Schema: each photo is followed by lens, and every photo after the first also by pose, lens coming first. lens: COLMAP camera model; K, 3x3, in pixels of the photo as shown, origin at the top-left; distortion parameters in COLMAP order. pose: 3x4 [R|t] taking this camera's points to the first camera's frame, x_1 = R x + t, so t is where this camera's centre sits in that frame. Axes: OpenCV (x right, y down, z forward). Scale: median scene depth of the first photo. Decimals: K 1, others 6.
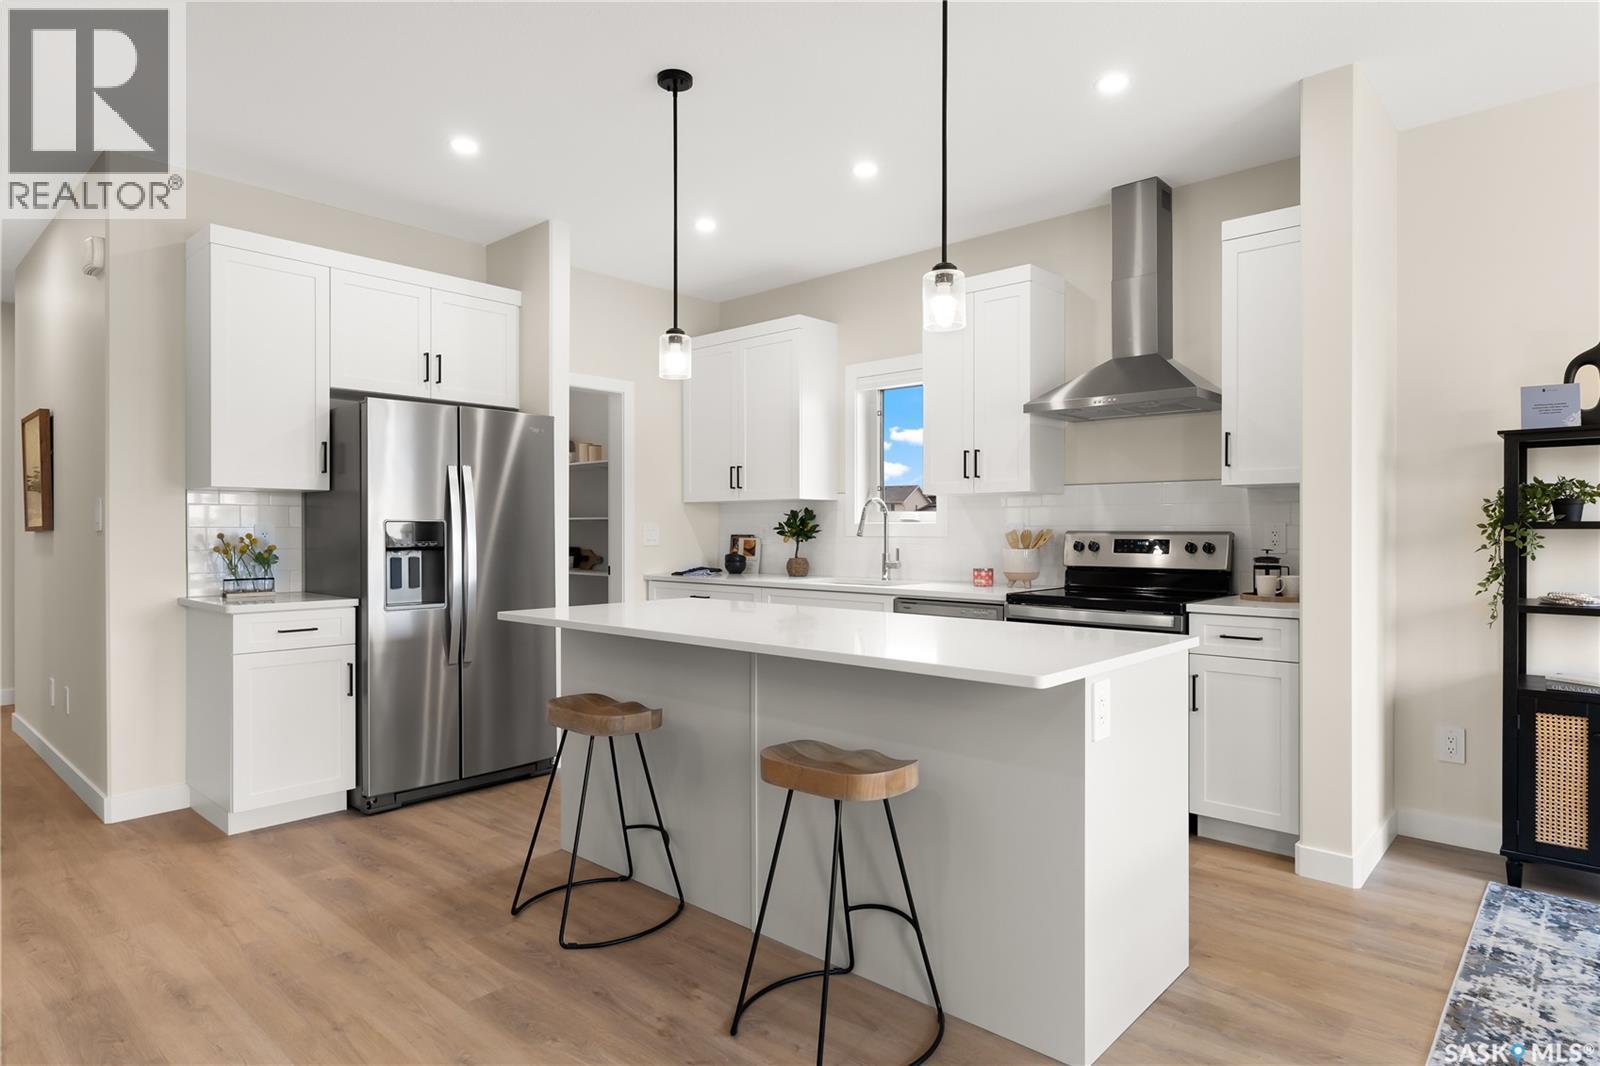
lens RADIAL K [[893.9, 0, 795.5], [0, 893.9, 537.9], [0, 0, 1]] dist [0.002907, -0.000195]
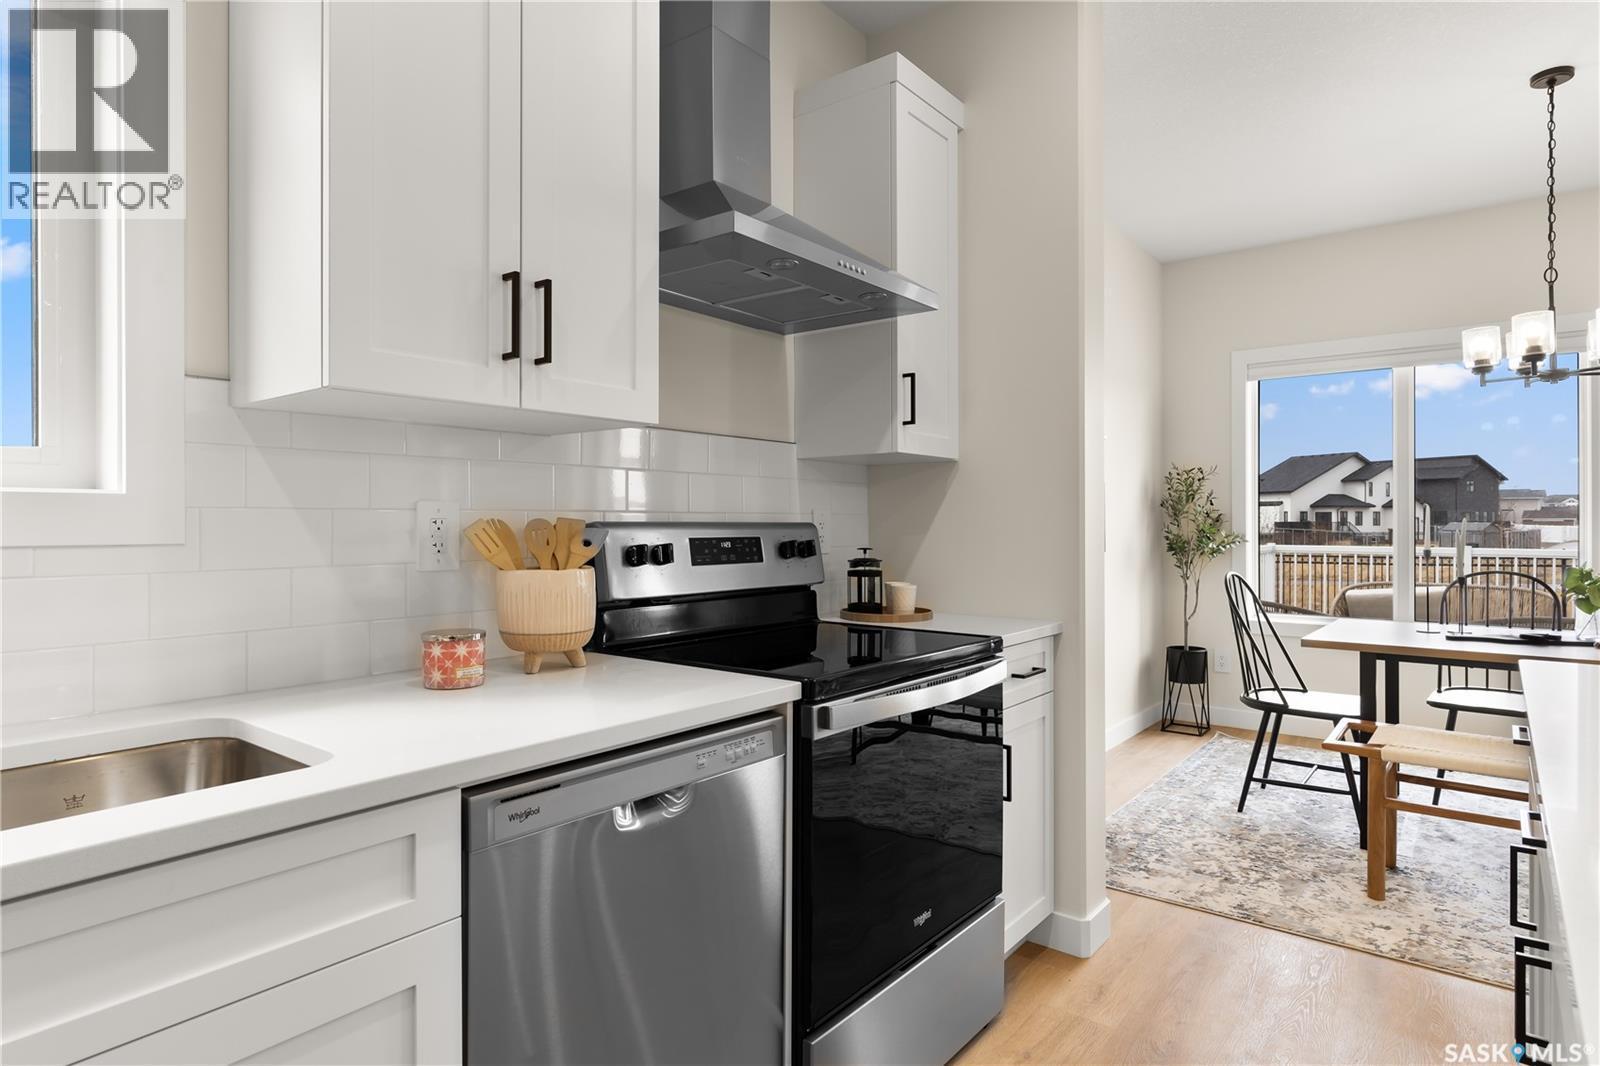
lens RADIAL K [[893.9, 0, 793.8], [0, 893.9, 524.8], [0, 0, 1]] dist [0.002907, -0.000195]
pose [[-0.078228, -0.003367, 0.996930, -0.144123], [0.009014, 0.999951, 0.004085, -0.007230], [-0.996895, 0.009305, -0.078194, 0.928015]]
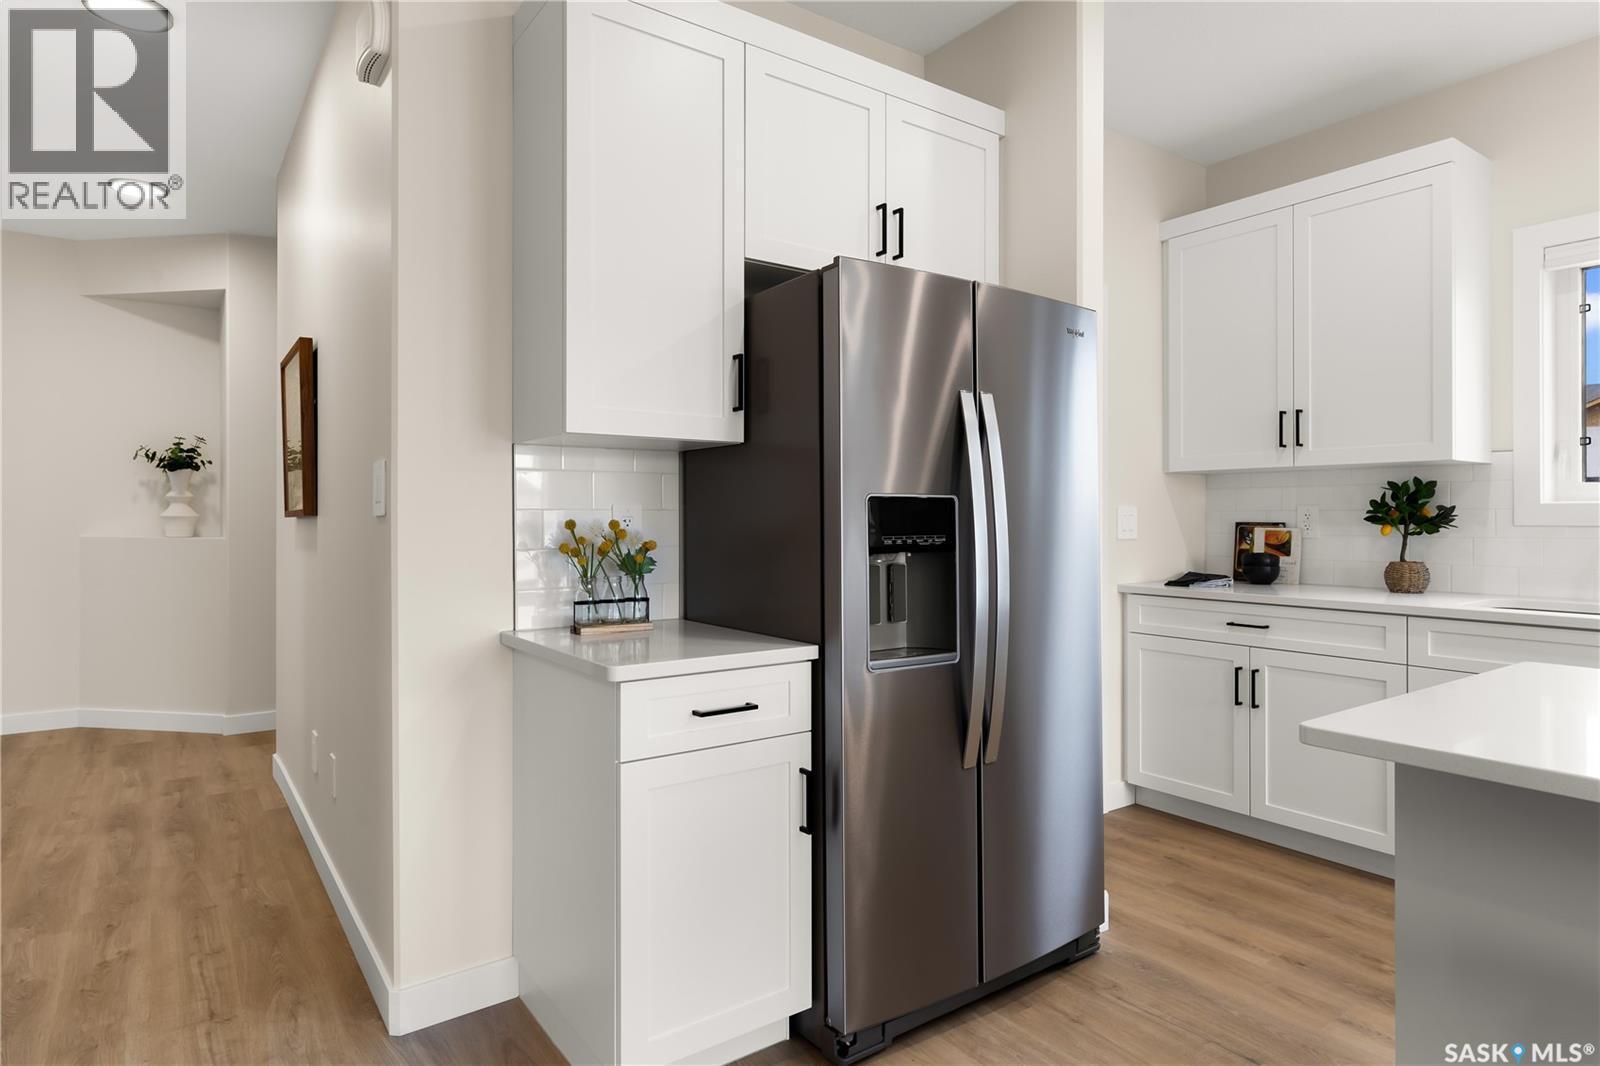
lens RADIAL K [[893.9, 0, 805.3], [0, 893.9, 522.1], [0, 0, 1]] dist [0.002907, -0.000195]
pose [[0.979669, 0.001039, -0.200618, -0.339022], [-0.001587, 0.999995, -0.002571, -0.002146], [0.200614, 0.002837, 0.979666, 0.422256]]
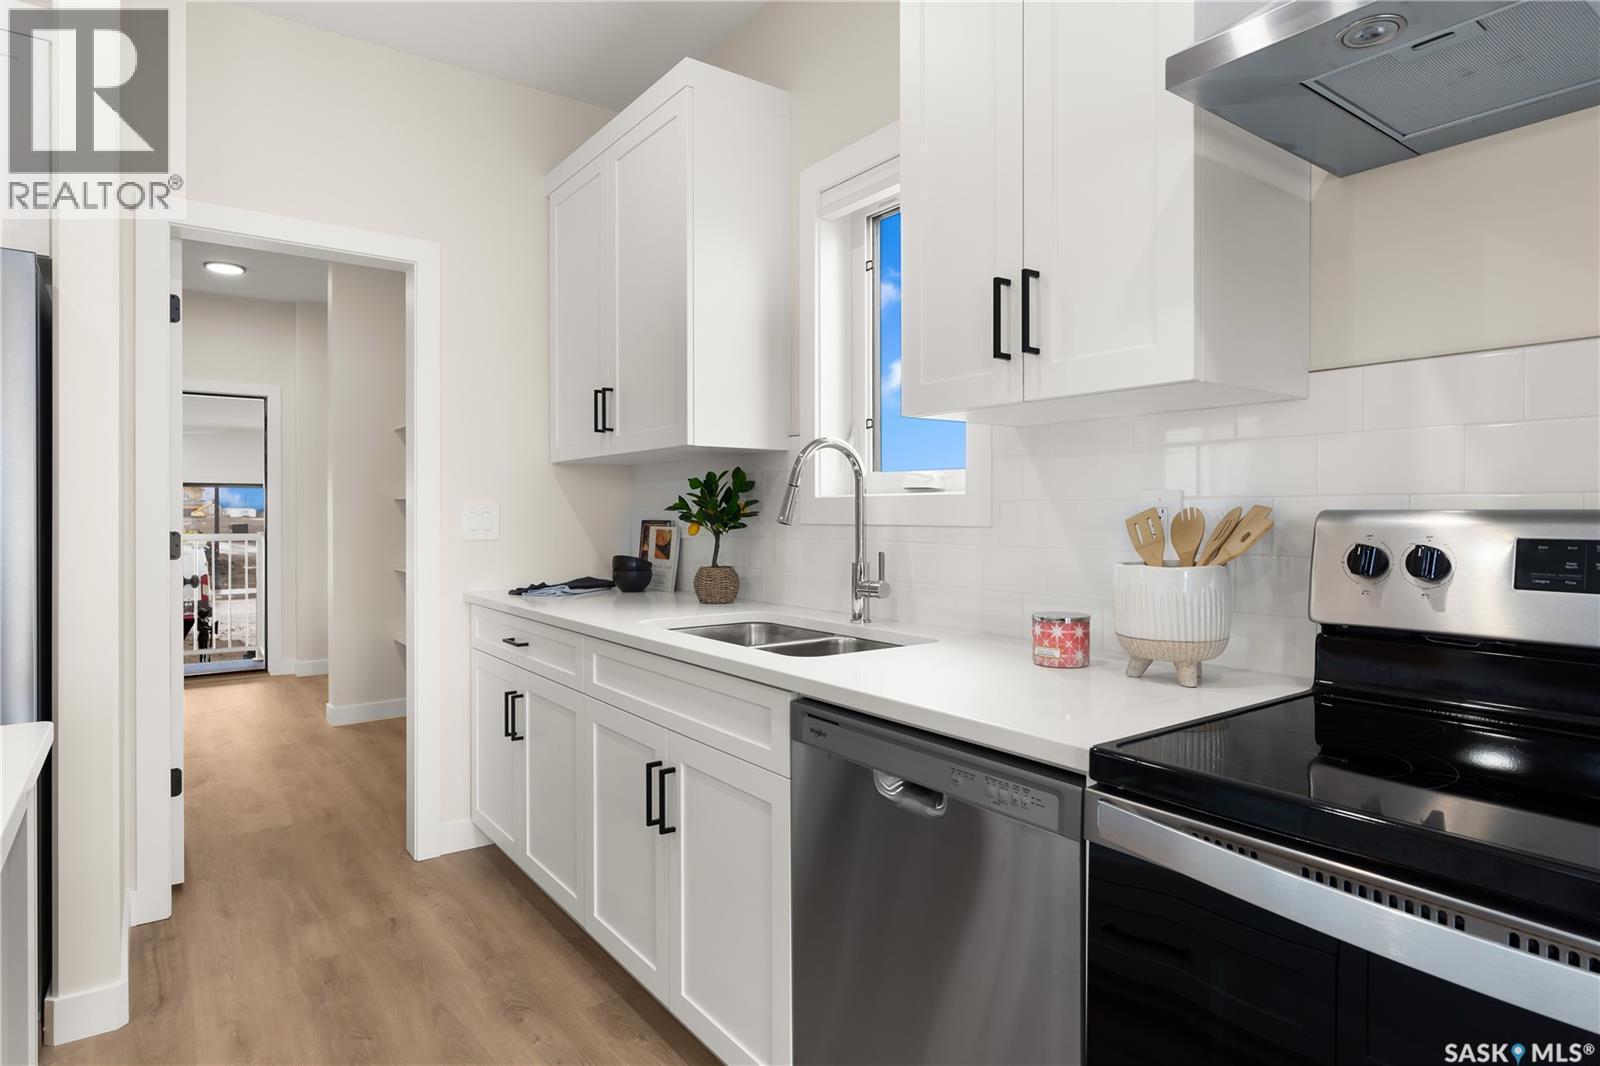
lens RADIAL K [[893.9, 0, 791.5], [0, 893.9, 526.1], [0, 0, 1]] dist [0.002907, -0.000195]
pose [[0.980197, 0.000767, -0.198025, 0.180572], [0.000377, 0.999983, 0.005741, -0.004158], [0.198027, -0.005702, 0.980180, 0.645852]]
